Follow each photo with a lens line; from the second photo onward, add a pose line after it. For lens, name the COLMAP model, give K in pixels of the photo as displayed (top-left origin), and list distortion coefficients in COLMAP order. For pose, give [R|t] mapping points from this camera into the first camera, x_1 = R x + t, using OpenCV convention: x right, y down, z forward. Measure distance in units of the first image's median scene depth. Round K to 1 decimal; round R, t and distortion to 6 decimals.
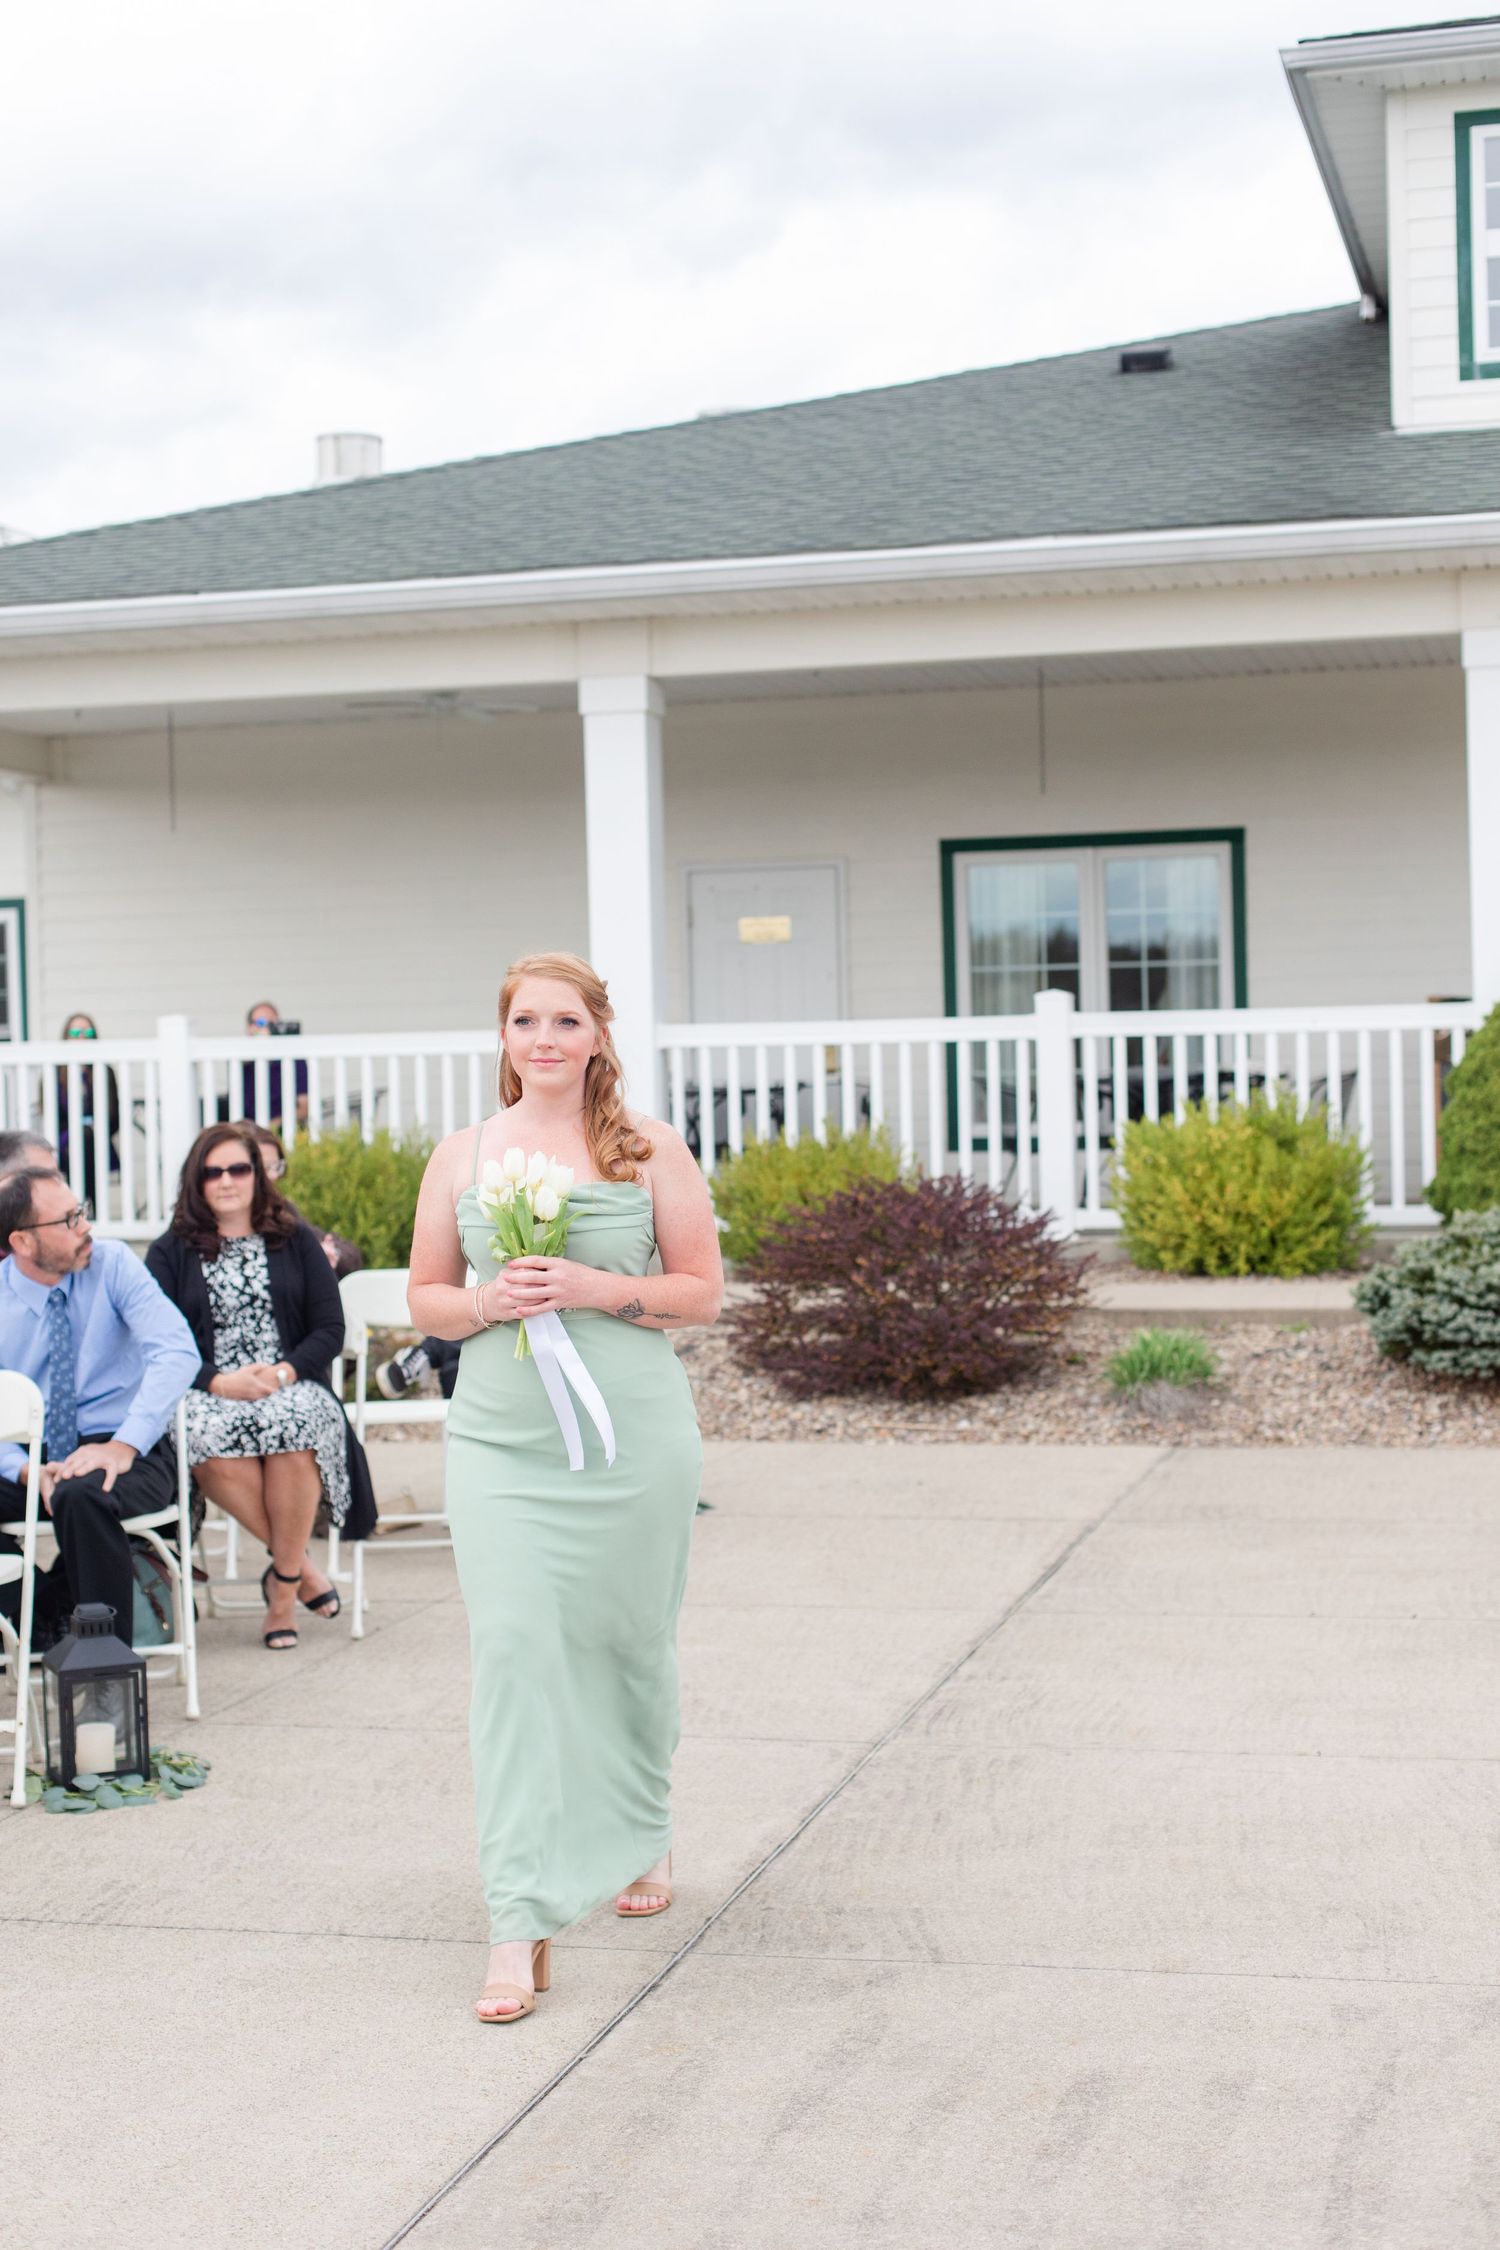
lens RADIAL K [[3392.3, 0, 716.4], [0, 3392.3, 1109.0], [0, 0, 1]] dist [-0.008248, 0.000000]
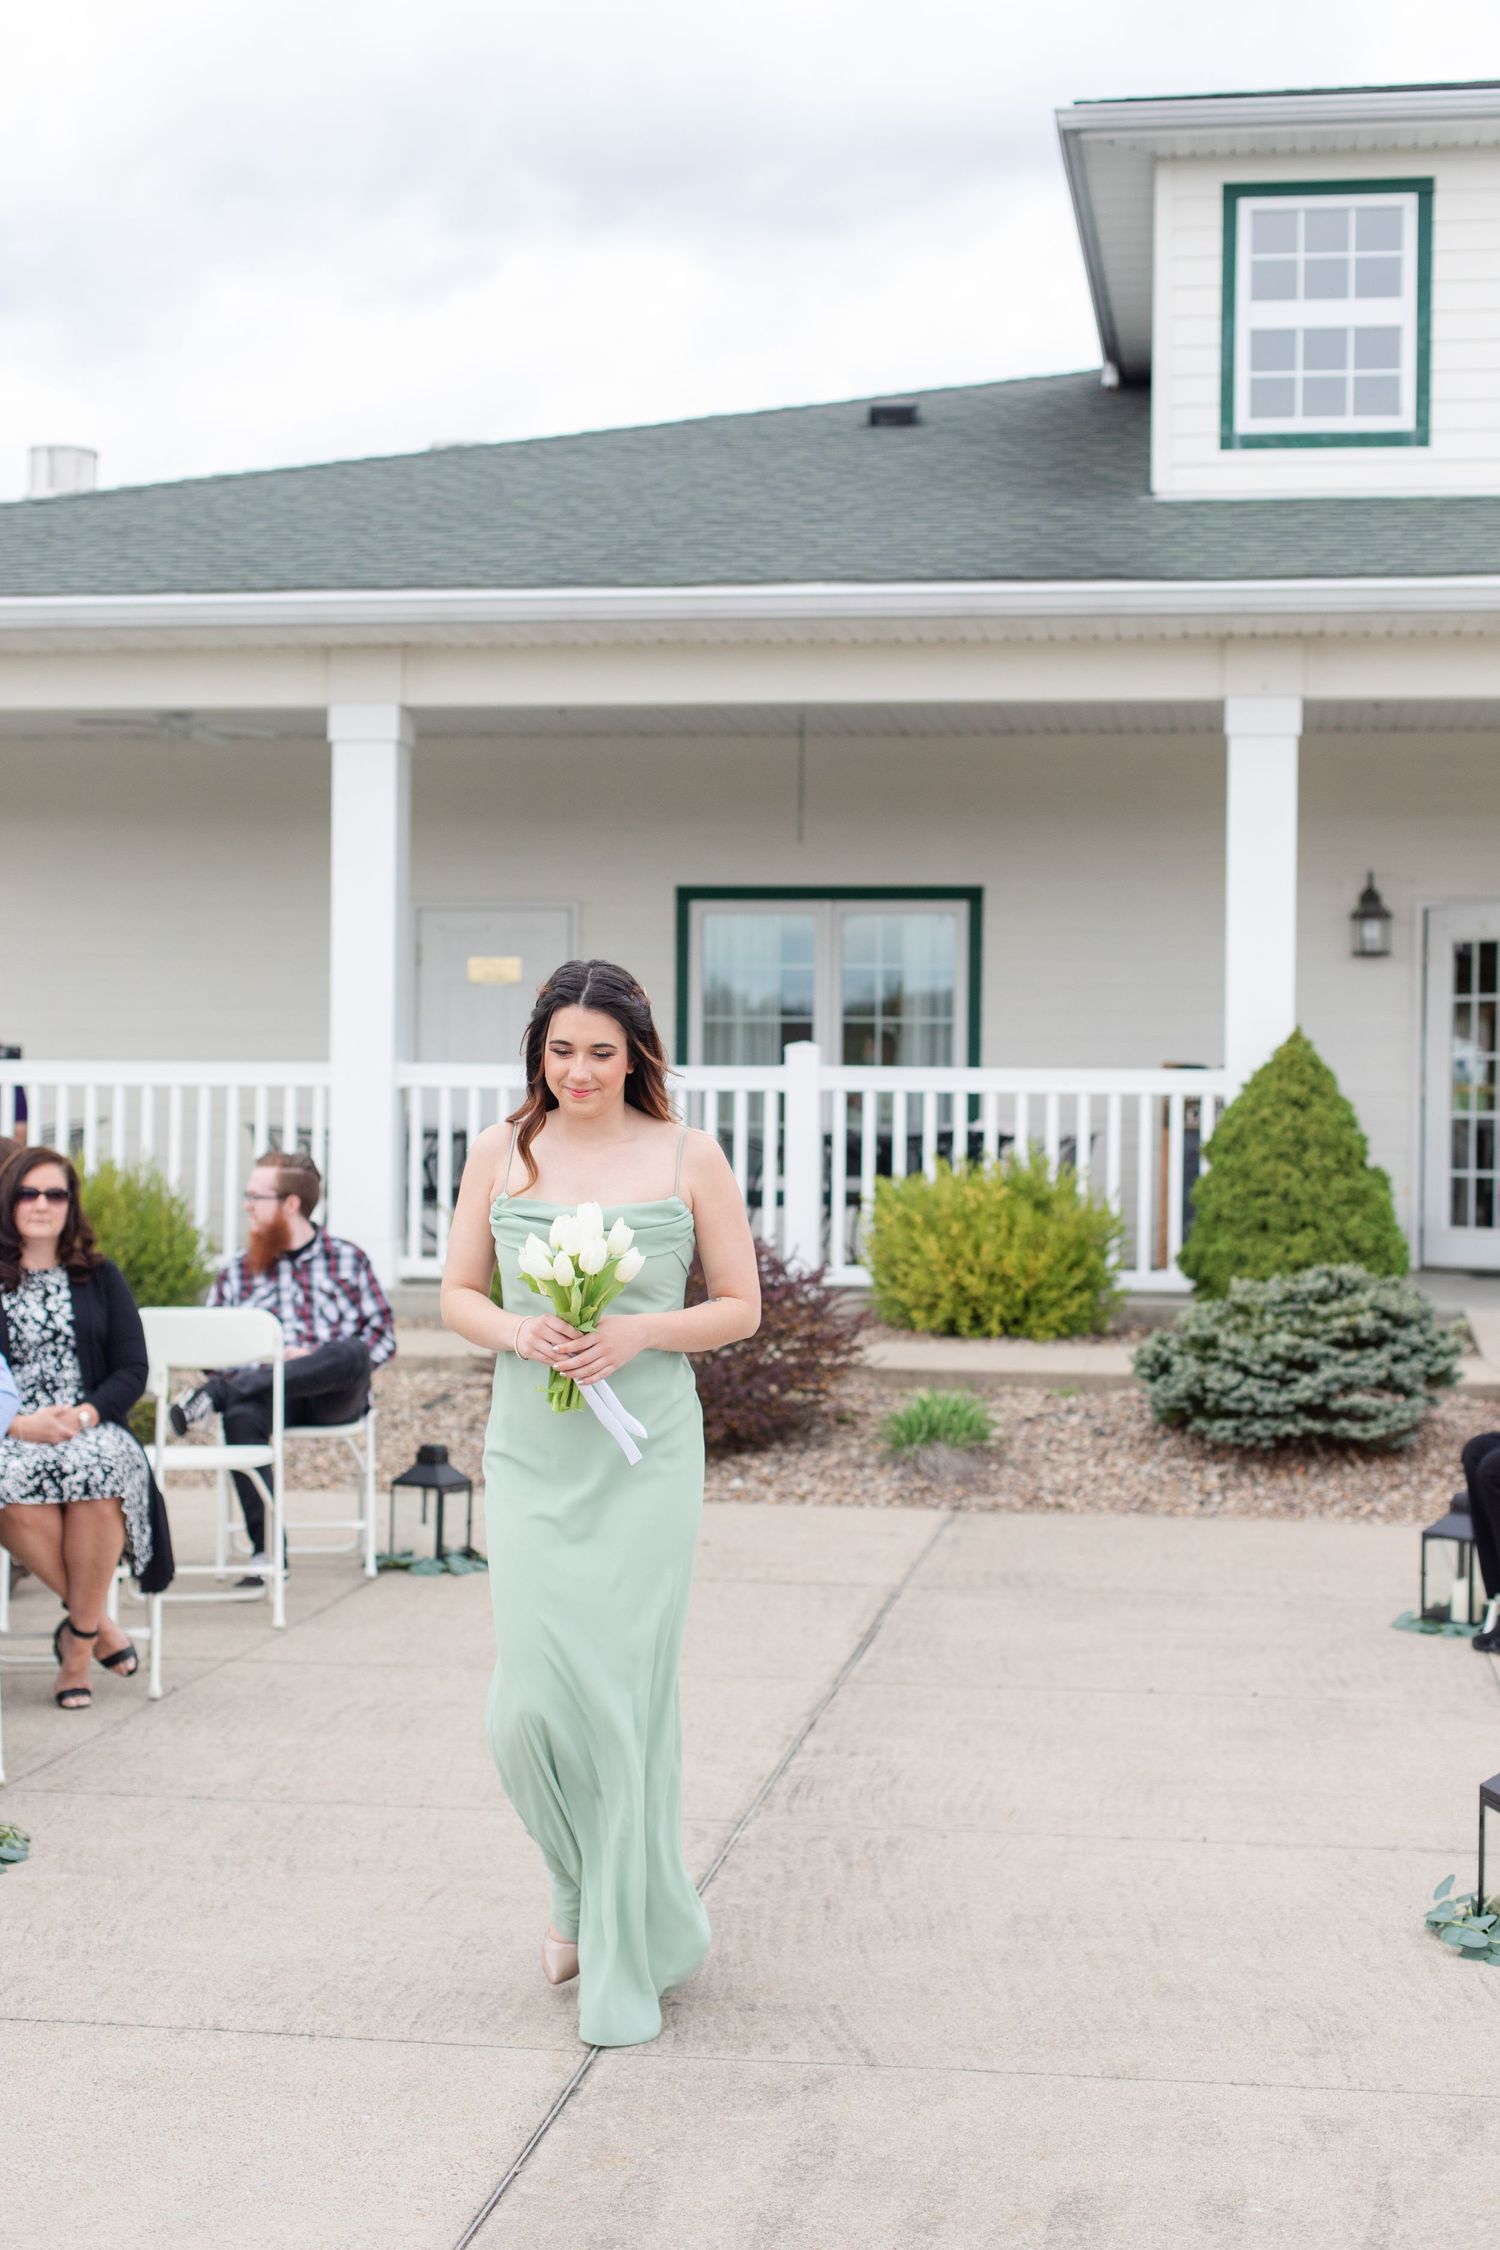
lens RADIAL K [[3392.3, 0, 739.7], [0, 3392.3, 1140.0], [0, 0, 1]] dist [-0.008248, 0.000000]
pose [[0.993727, 0.033999, 0.106537, -0.031874], [-0.033432, 0.999416, -0.007106, 0.001328], [-0.106717, 0.003499, 0.994283, 0.027627]]
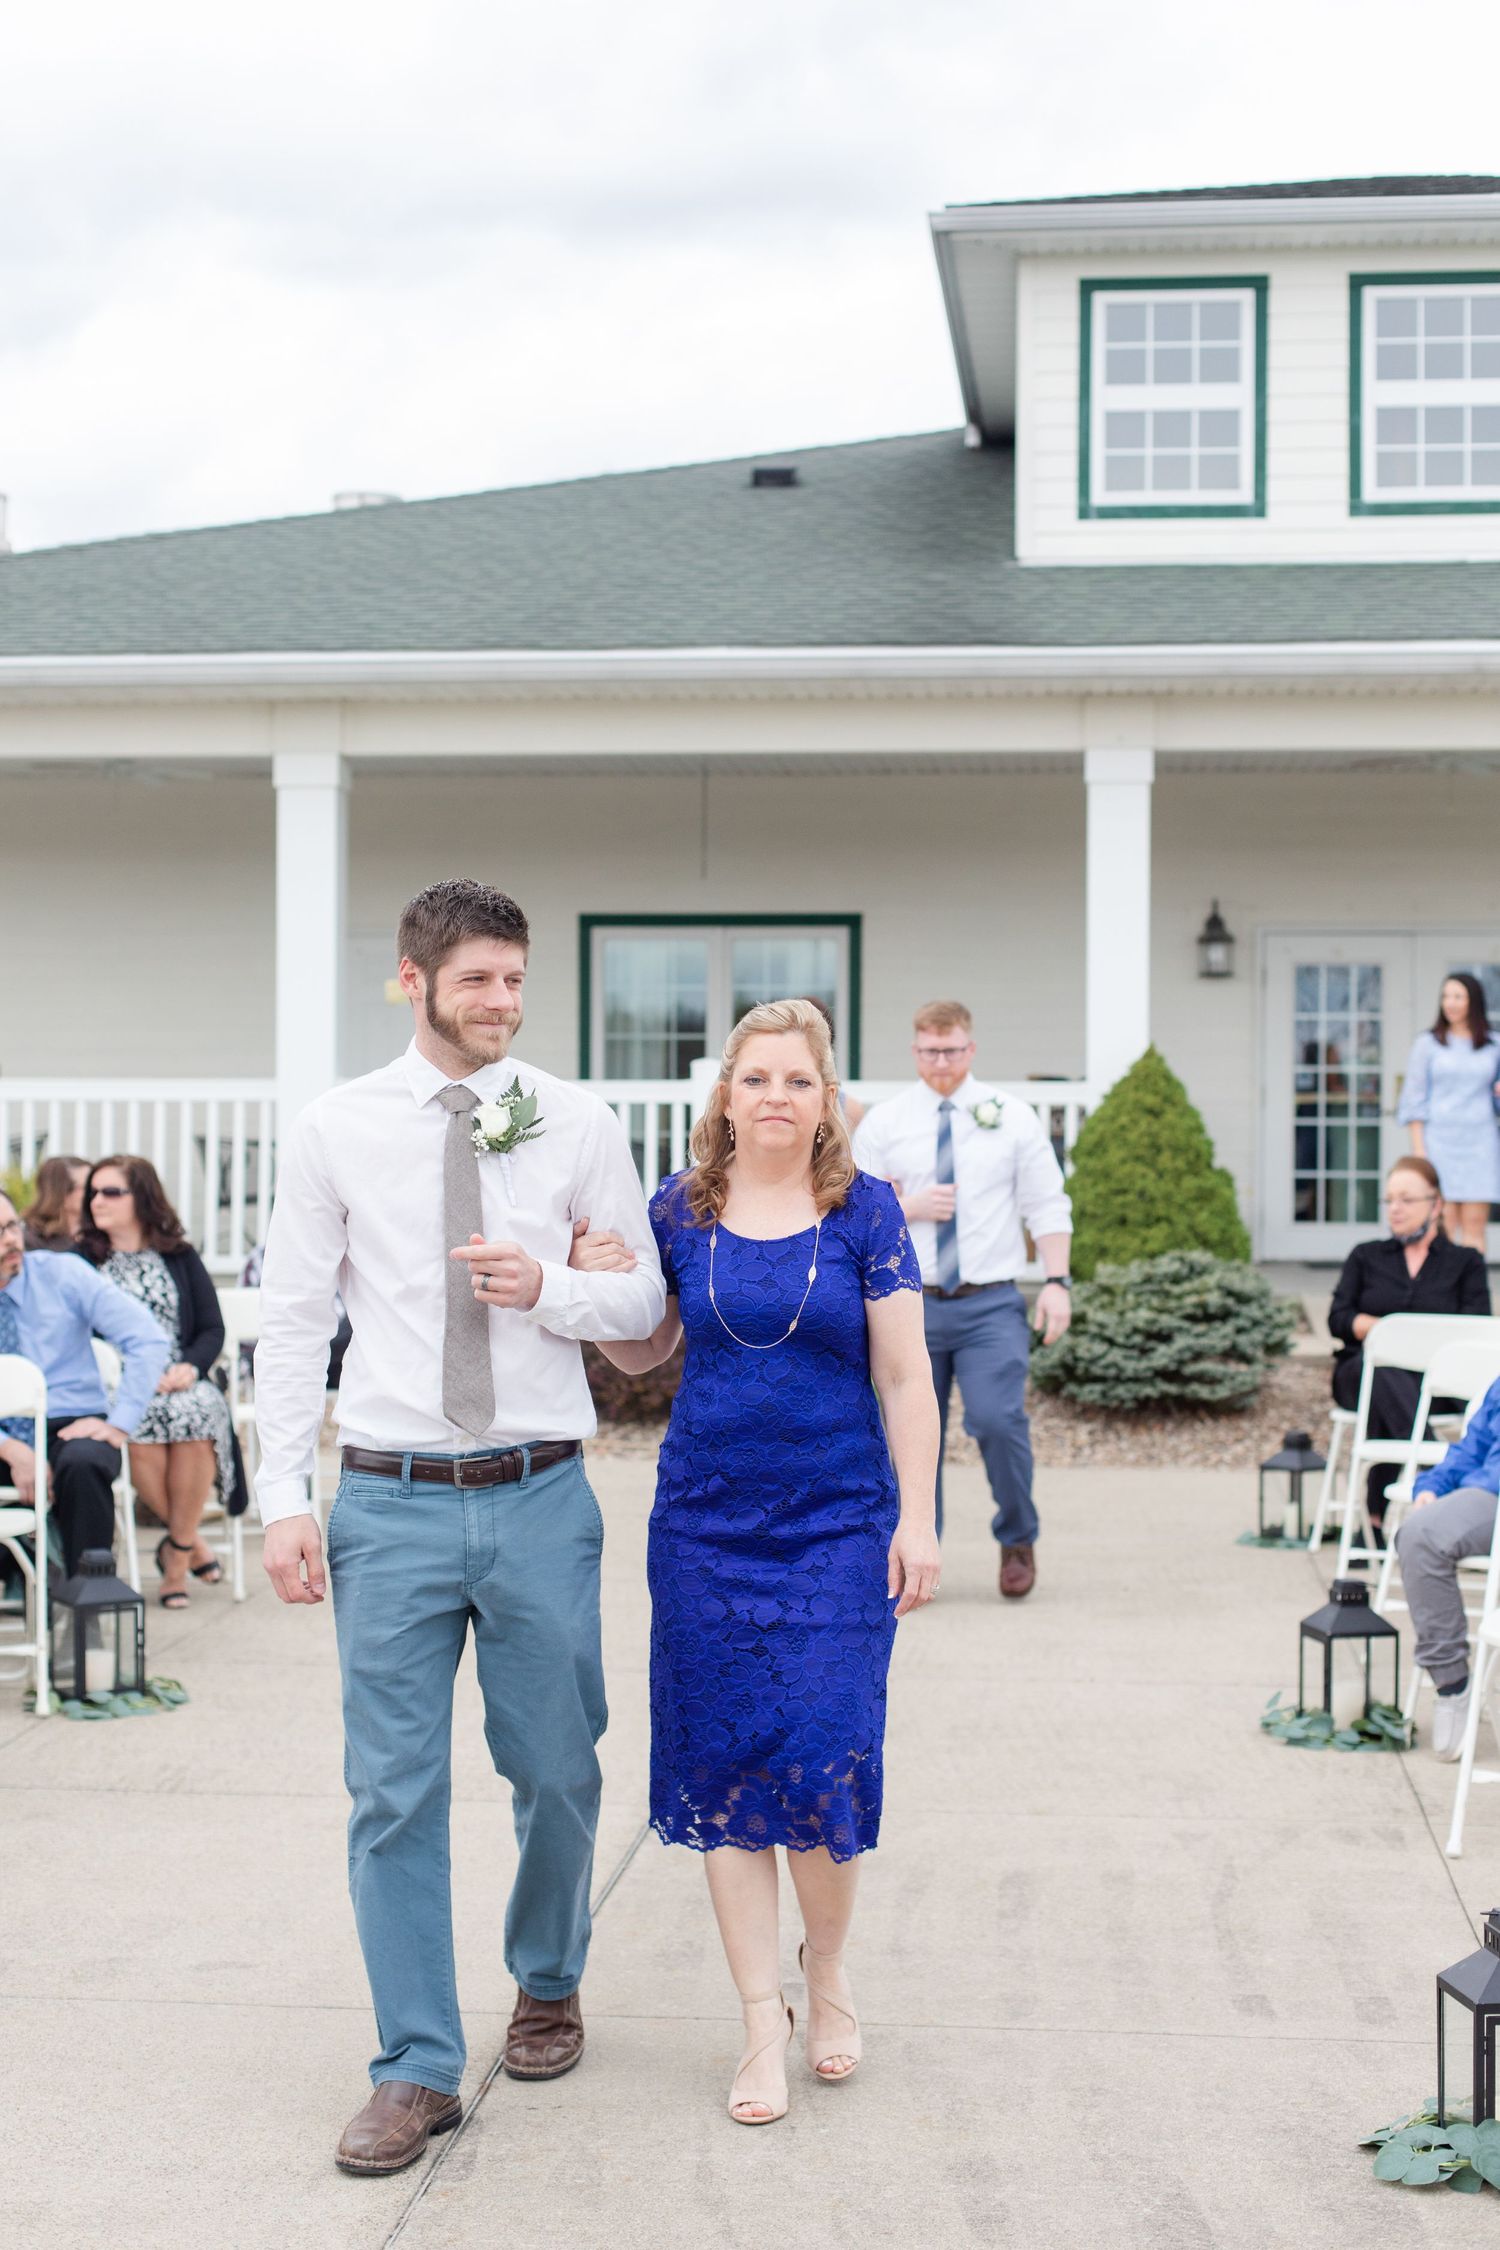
lens RADIAL K [[3392.3, 0, 735.0], [0, 3392.3, 1143.7], [0, 0, 1]] dist [-0.008248, 0.000000]
pose [[0.988432, 0.028937, 0.148878, -0.073522], [-0.027752, 0.999564, -0.010036, 0.004118], [-0.149104, 0.005788, 0.988805, -0.112456]]
